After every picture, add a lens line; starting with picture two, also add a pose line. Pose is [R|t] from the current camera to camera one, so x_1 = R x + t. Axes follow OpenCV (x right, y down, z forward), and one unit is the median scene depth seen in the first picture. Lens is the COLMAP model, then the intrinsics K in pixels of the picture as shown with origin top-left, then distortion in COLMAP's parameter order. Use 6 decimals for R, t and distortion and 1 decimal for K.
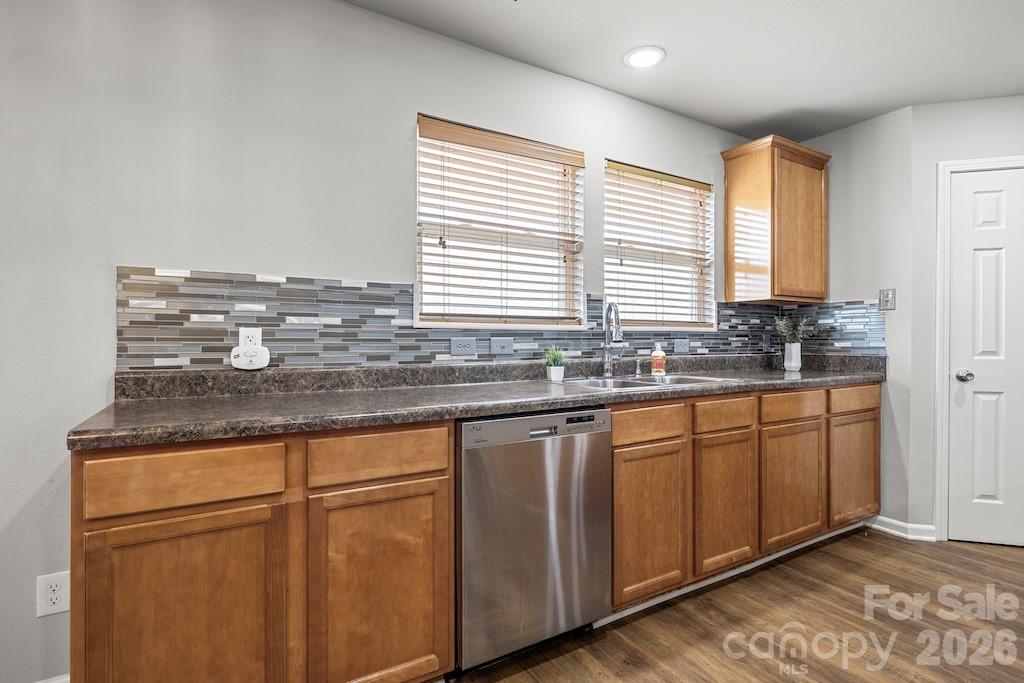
lens RADIAL K [[475.3, 0, 512.0], [0, 475.3, 341.5], [0, 0, 1]] dist [-0.002976, -0.000398]
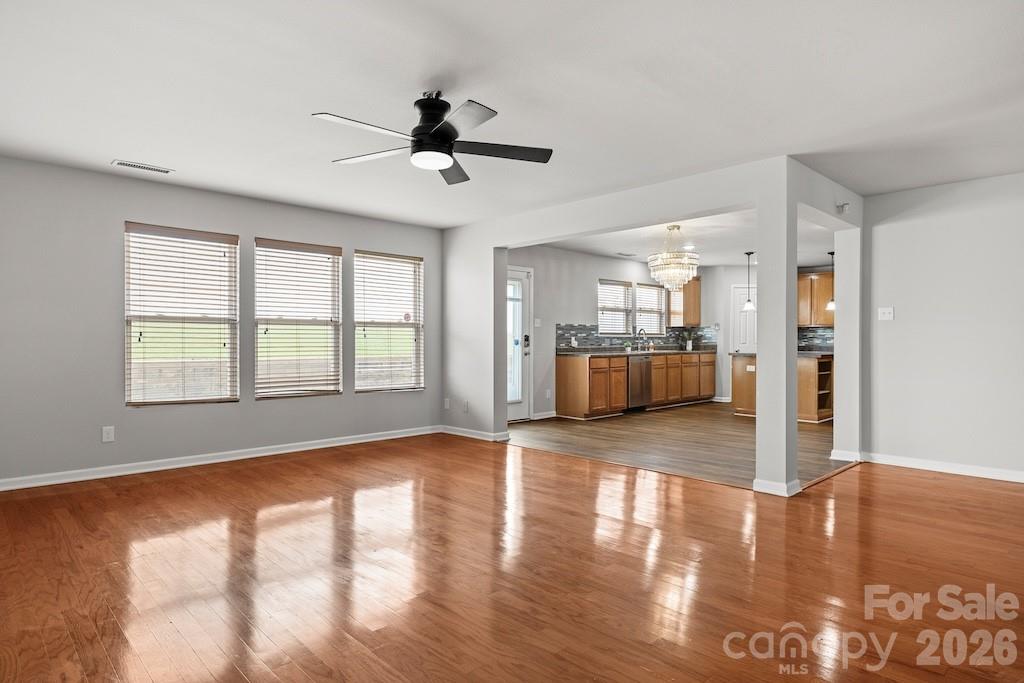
lens RADIAL K [[590.7, 0, 512.0], [0, 590.7, 341.5], [0, 0, 1]] dist [0.027844, -0.000226]
pose [[0.968764, -0.001113, 0.247983, -1.597090], [0.000750, 0.999999, 0.001559, 0.002191], [-0.247984, -0.001324, 0.968763, -2.633601]]
